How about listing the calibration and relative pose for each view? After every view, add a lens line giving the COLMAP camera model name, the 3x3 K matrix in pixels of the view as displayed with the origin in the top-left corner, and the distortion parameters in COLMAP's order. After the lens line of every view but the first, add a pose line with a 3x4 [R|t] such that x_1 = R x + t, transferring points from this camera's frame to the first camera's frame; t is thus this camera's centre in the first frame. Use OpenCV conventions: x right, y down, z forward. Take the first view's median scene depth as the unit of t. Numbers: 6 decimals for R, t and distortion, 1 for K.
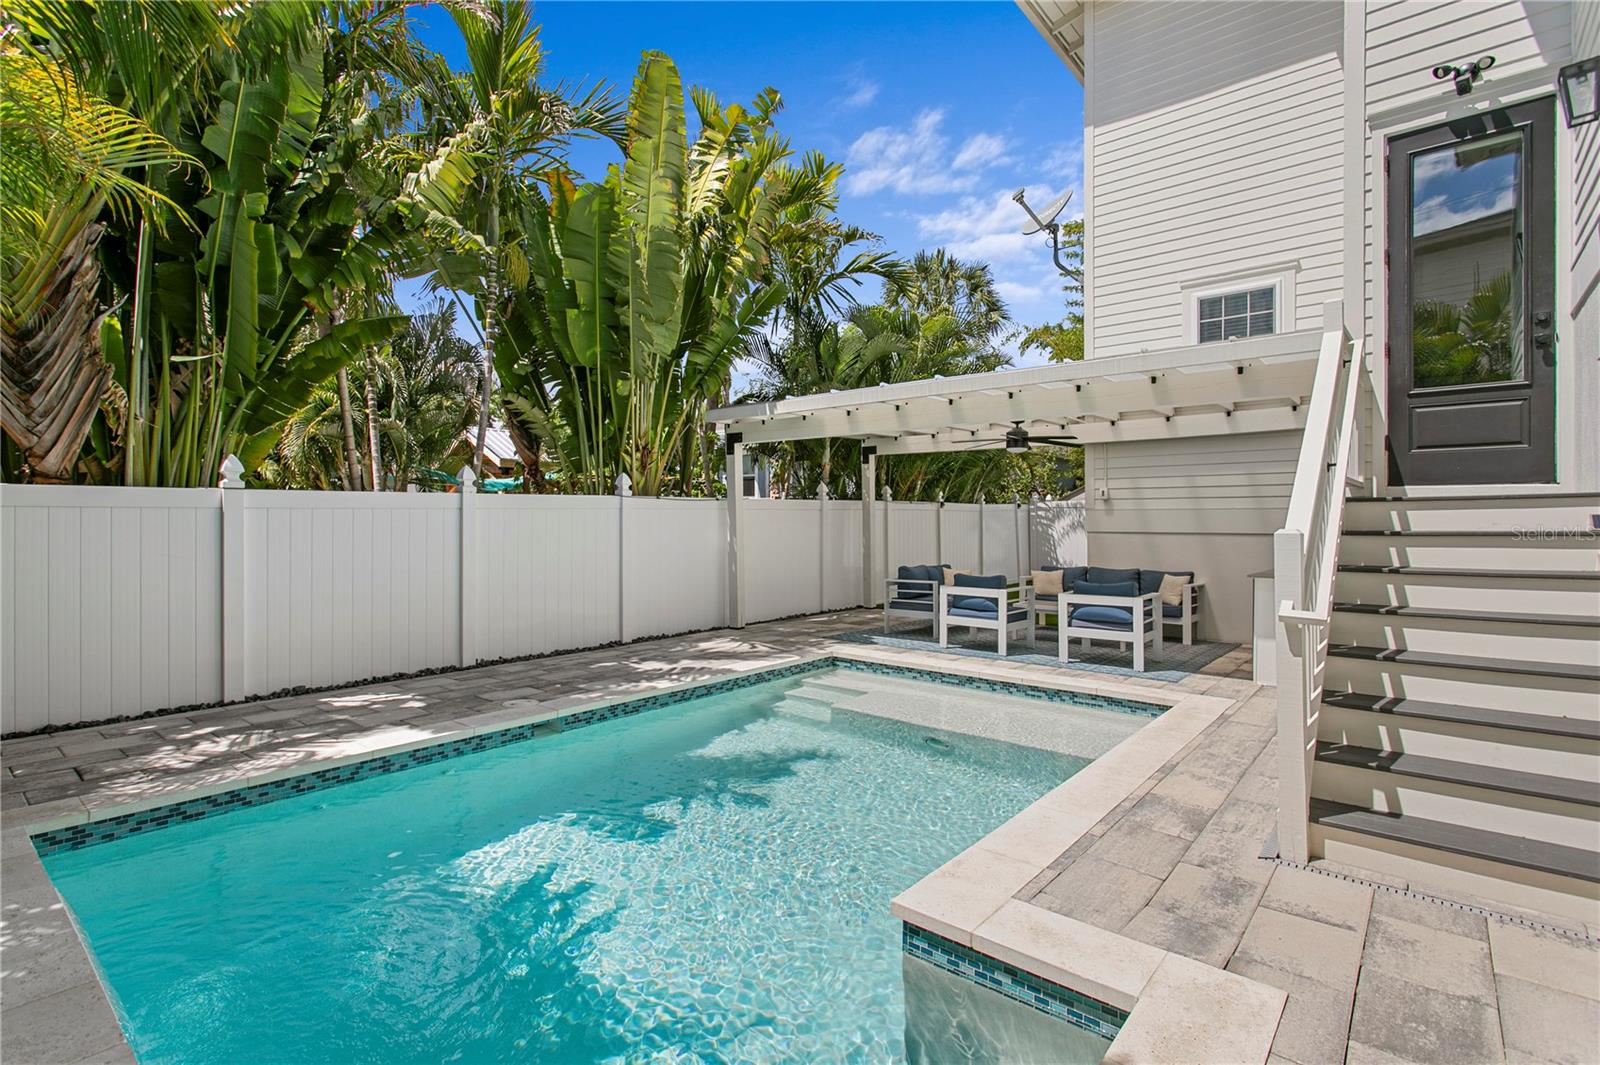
lens RADIAL K [[757.4, 0, 779.3], [0, 757.4, 519.5], [0, 0, 1]] dist [0.005878, 0.000399]
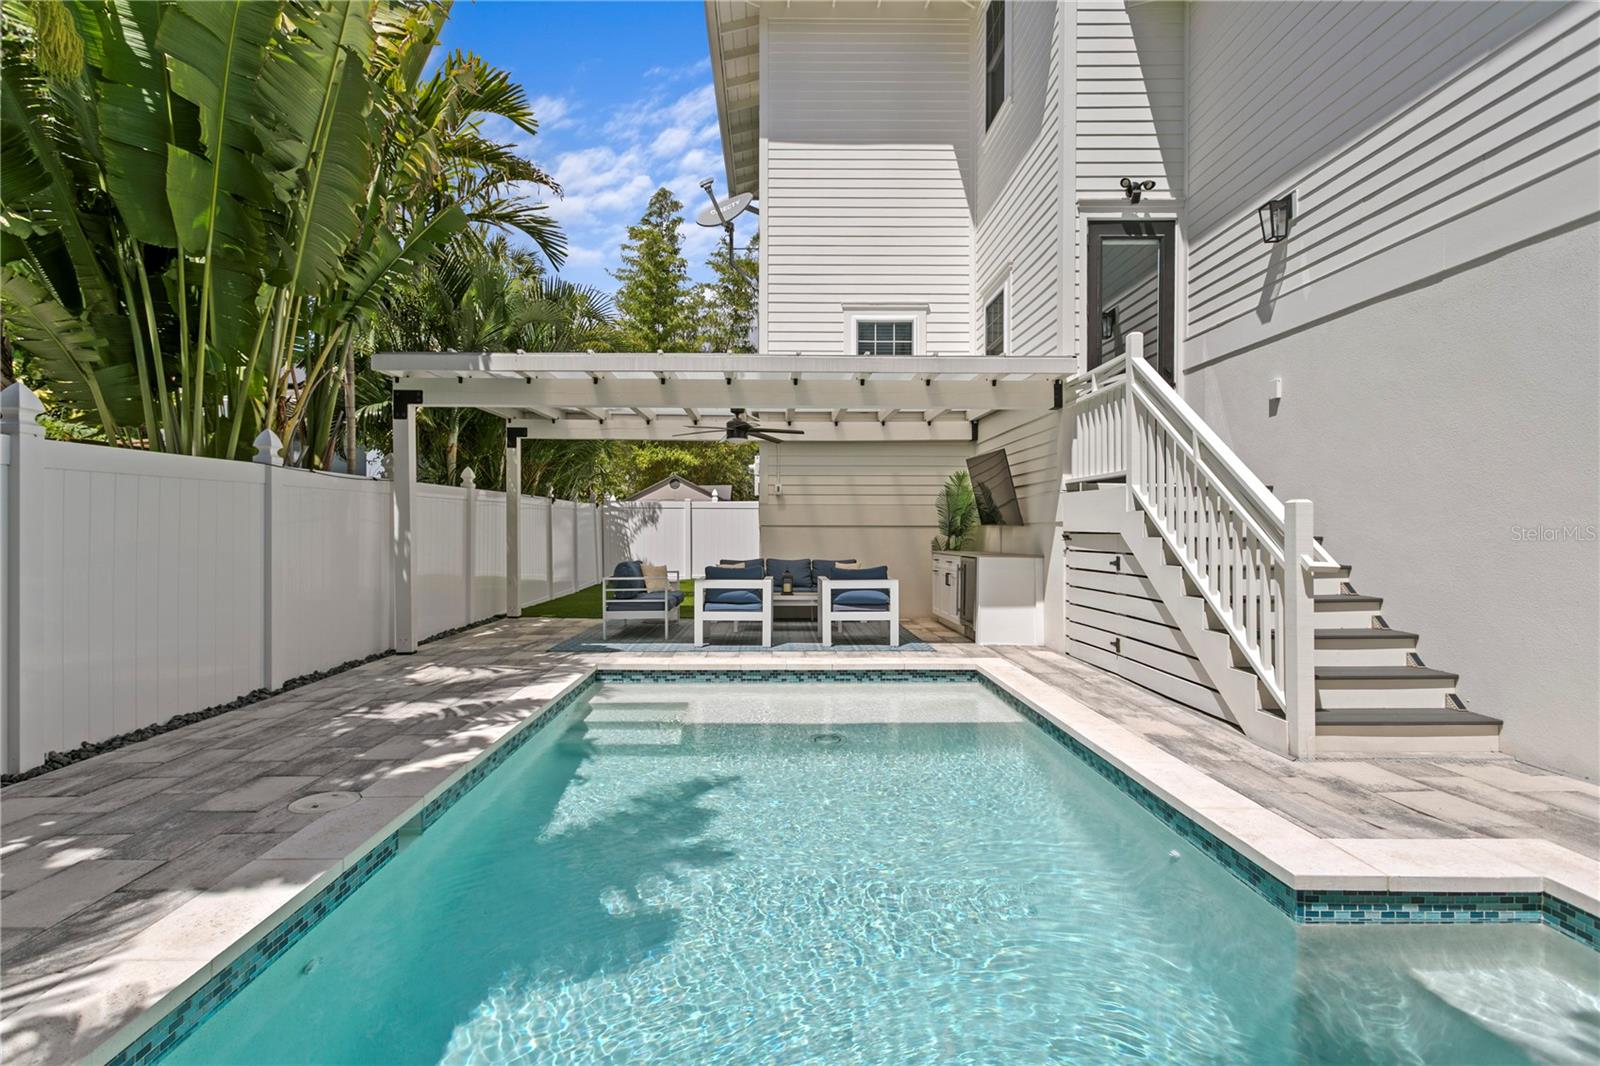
lens RADIAL K [[757.4, 0, 782.2], [0, 757.4, 527.8], [0, 0, 1]] dist [0.005878, 0.000399]
pose [[0.750072, -0.000640, 0.661356, -0.360278], [0.000894, 1.000000, -0.000046, 0.026765], [-0.661356, 0.000625, 0.750072, 0.269421]]
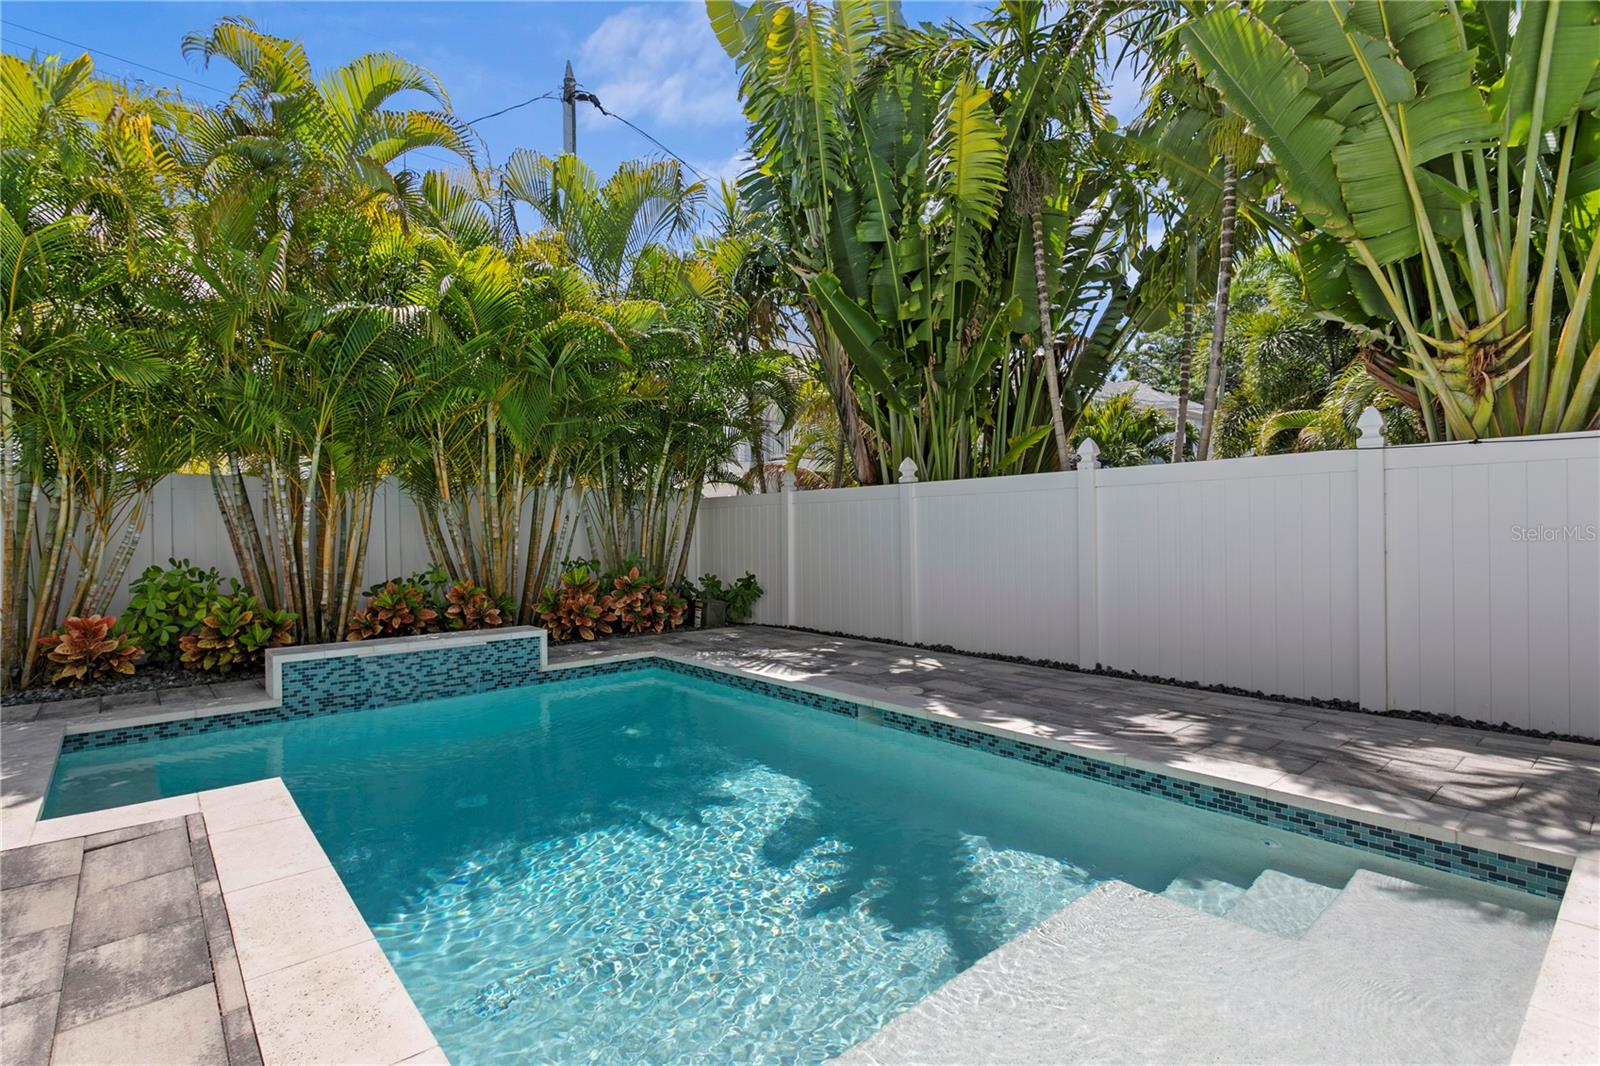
lens RADIAL K [[757.4, 0, 775.4], [0, 757.4, 530.1], [0, 0, 1]] dist [0.005878, 0.000399]
pose [[-0.153371, 0.001571, -0.988167, 0.502749], [0.007922, 0.999969, 0.000361, 0.029416], [0.988137, -0.007773, -0.153378, 0.780515]]
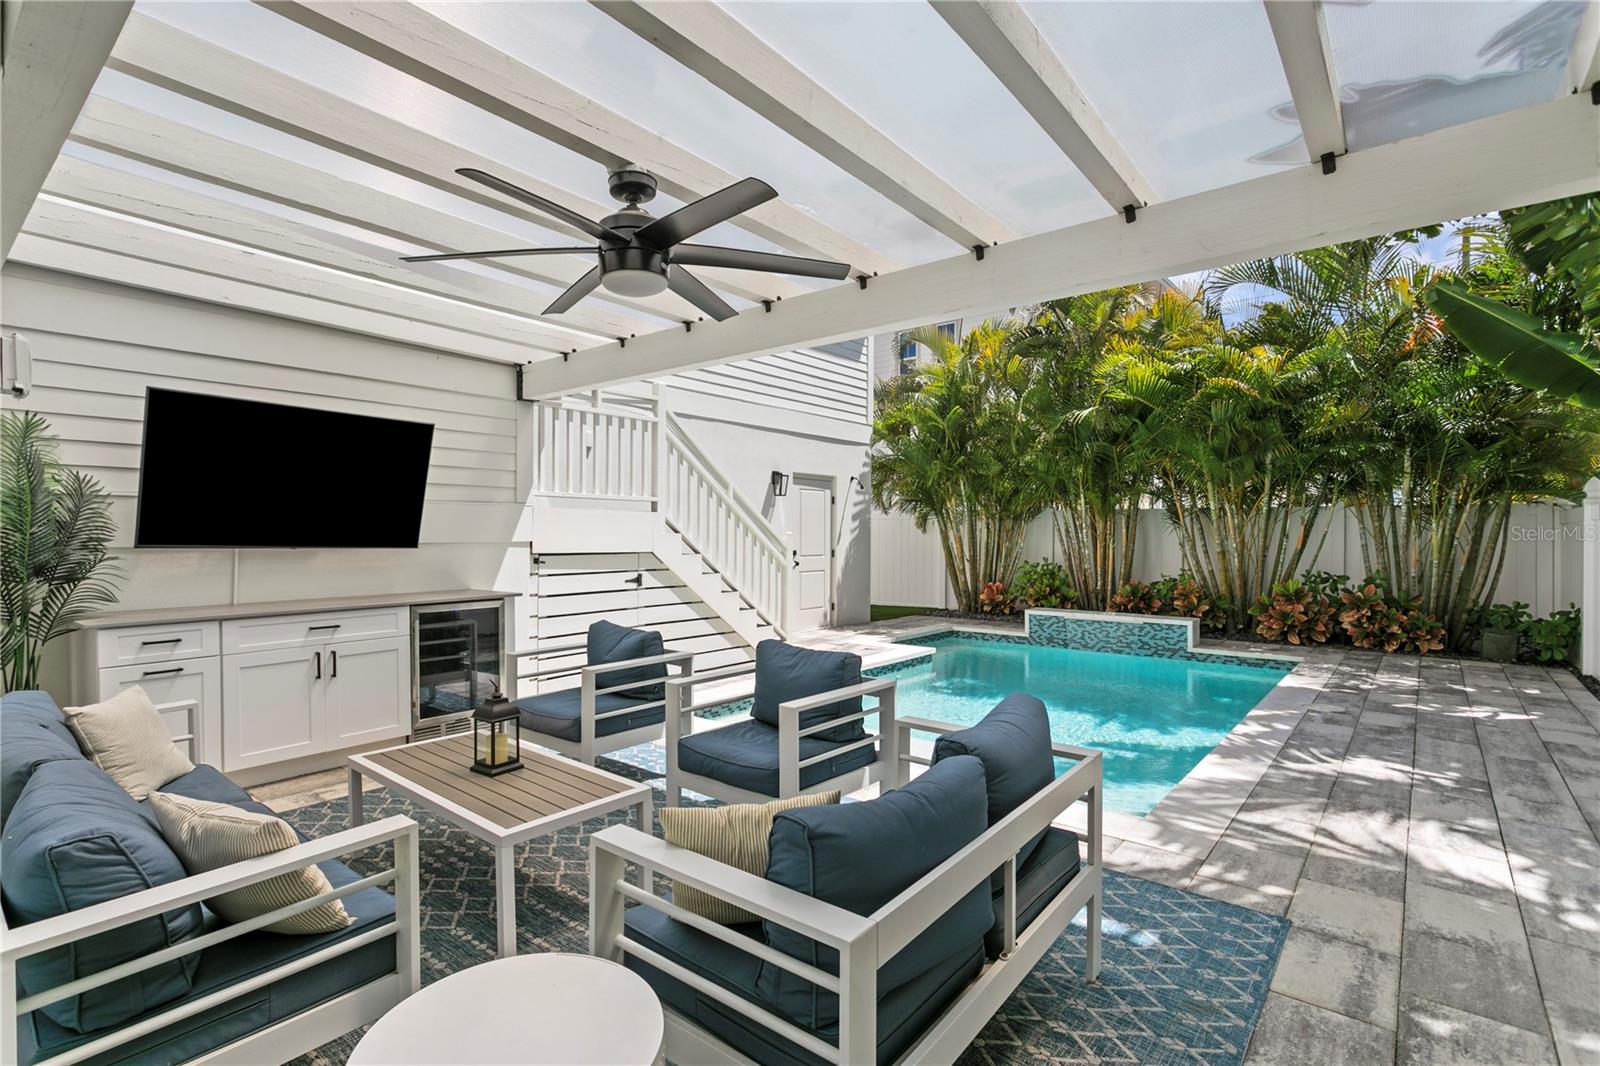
lens RADIAL K [[757.4, 0, 782.9], [0, 757.4, 528.6], [0, 0, 1]] dist [0.005878, 0.000399]
pose [[-0.999987, -0.002733, -0.004392, 0.305122], [-0.002697, 0.999963, -0.008119, 0.010620], [0.004414, -0.008107, -0.999957, 1.587388]]
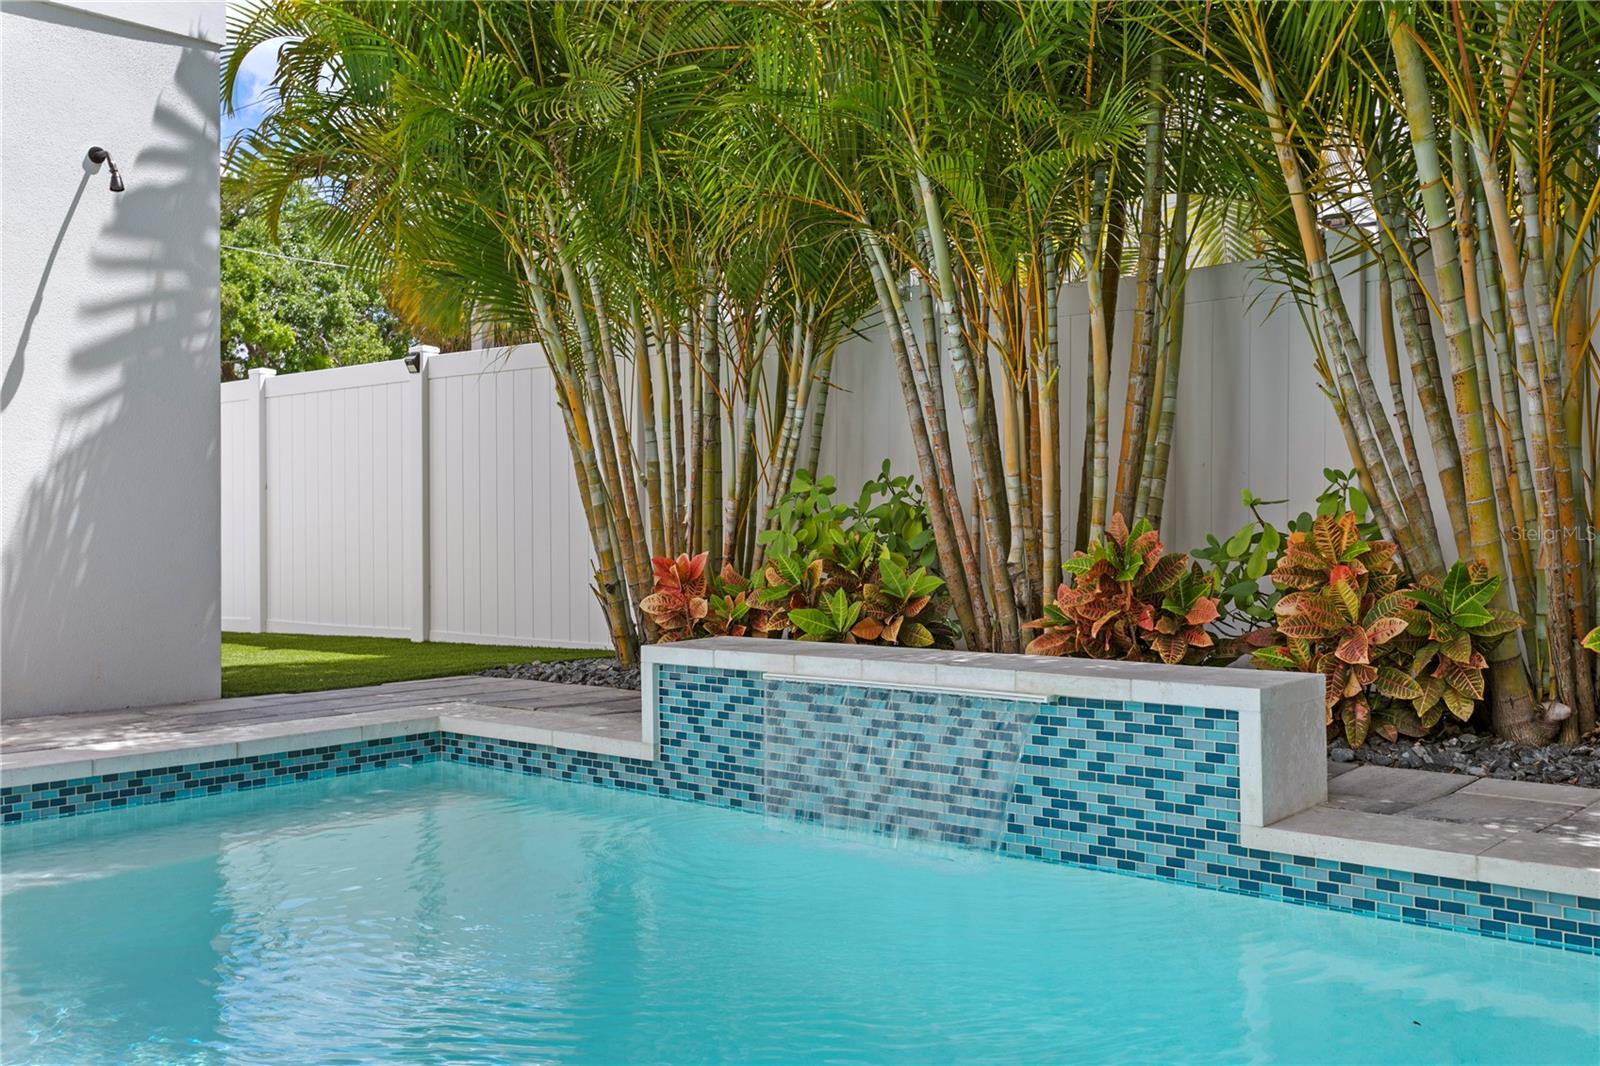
lens RADIAL K [[1472.9, 0, 752.9], [0, 1472.9, 510.9], [0, 0, 1]] dist [-0.000017, -0.004503]
pose [[-0.999390, 0.008701, 0.033815, -0.220133], [0.008317, 0.999899, -0.011487, 0.097424], [-0.033912, -0.011199, -0.999362, 0.824926]]
